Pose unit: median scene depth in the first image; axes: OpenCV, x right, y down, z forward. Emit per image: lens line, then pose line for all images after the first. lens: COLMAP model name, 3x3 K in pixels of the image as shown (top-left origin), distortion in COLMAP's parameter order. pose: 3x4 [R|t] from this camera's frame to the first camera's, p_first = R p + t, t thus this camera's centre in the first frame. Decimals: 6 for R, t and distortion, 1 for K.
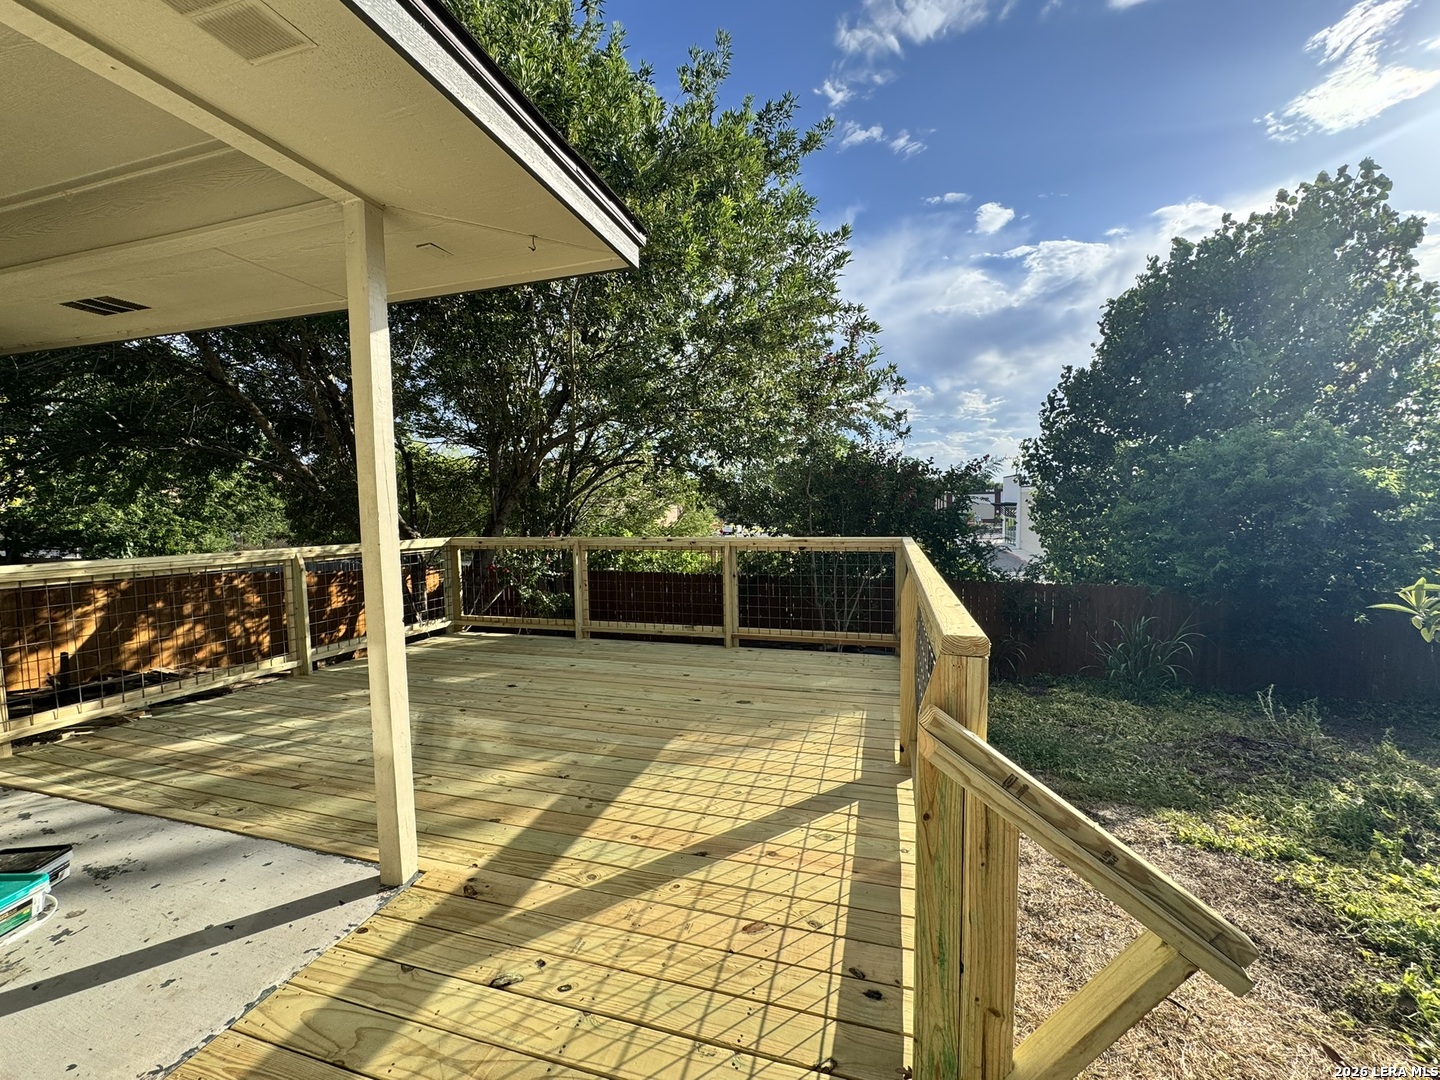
lens RADIAL K [[575.0, 0, 719.2], [0, 575.0, 545.2], [0, 0, 1]] dist [-0.000796, 0.001050]
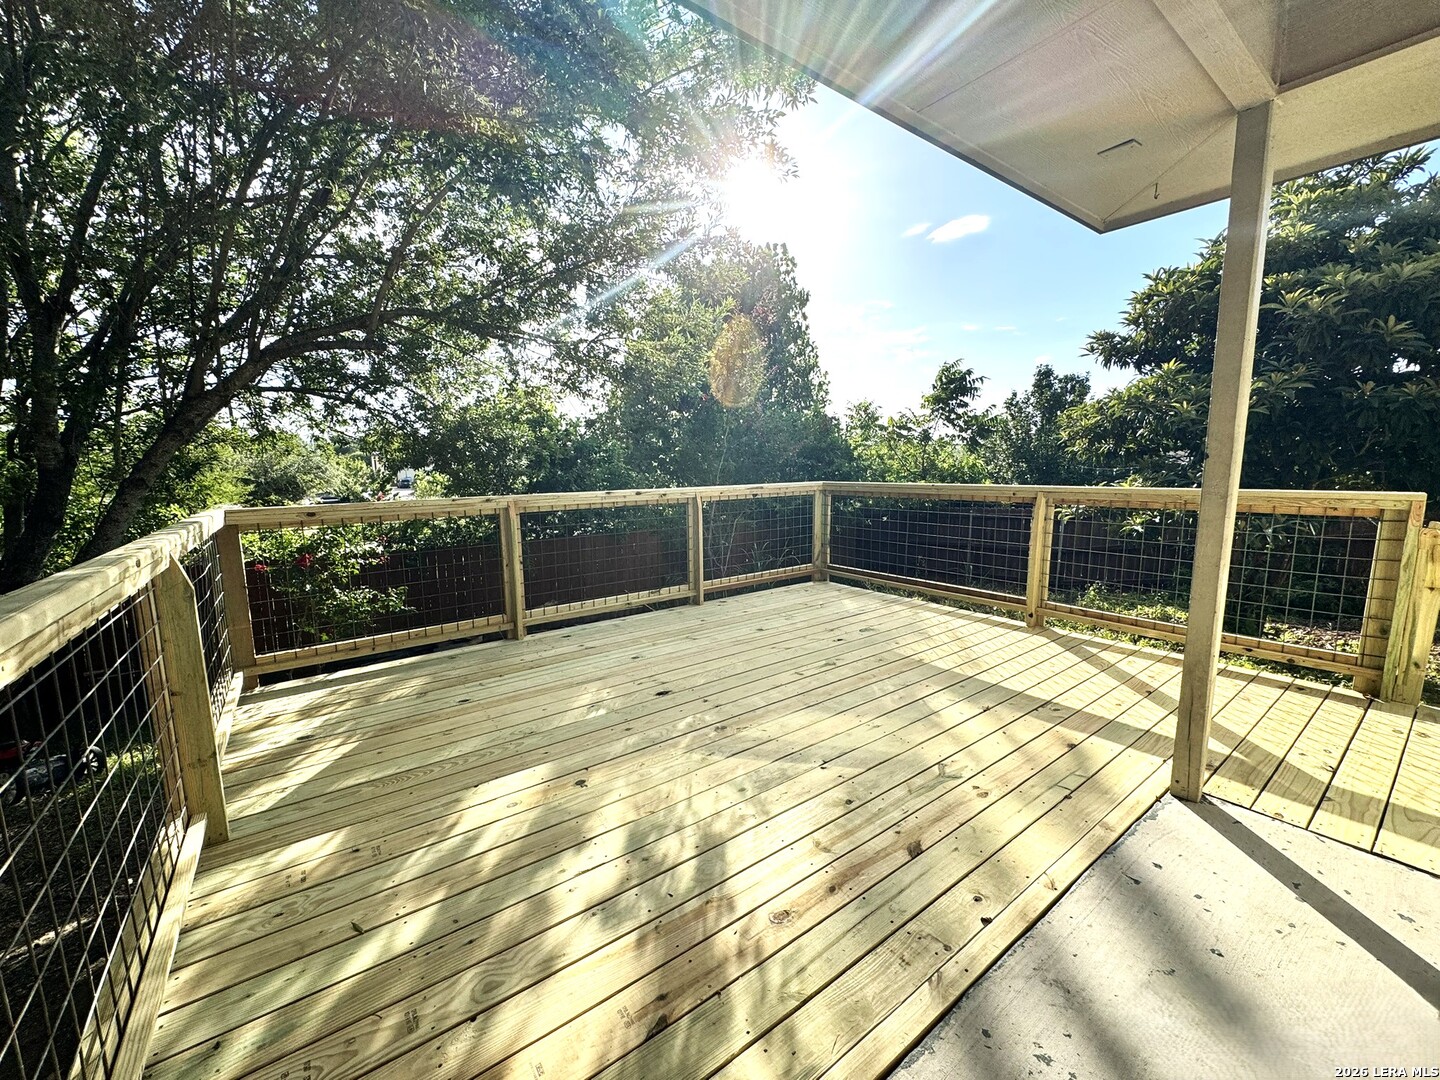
lens RADIAL K [[575.0, 0, 721.2], [0, 575.0, 541.7], [0, 0, 1]] dist [-0.000796, 0.001050]
pose [[0.597617, -0.104181, 0.794984, -0.844557], [0.057466, 0.994538, 0.087133, -0.005865], [-0.799720, -0.006388, 0.600339, 0.483741]]
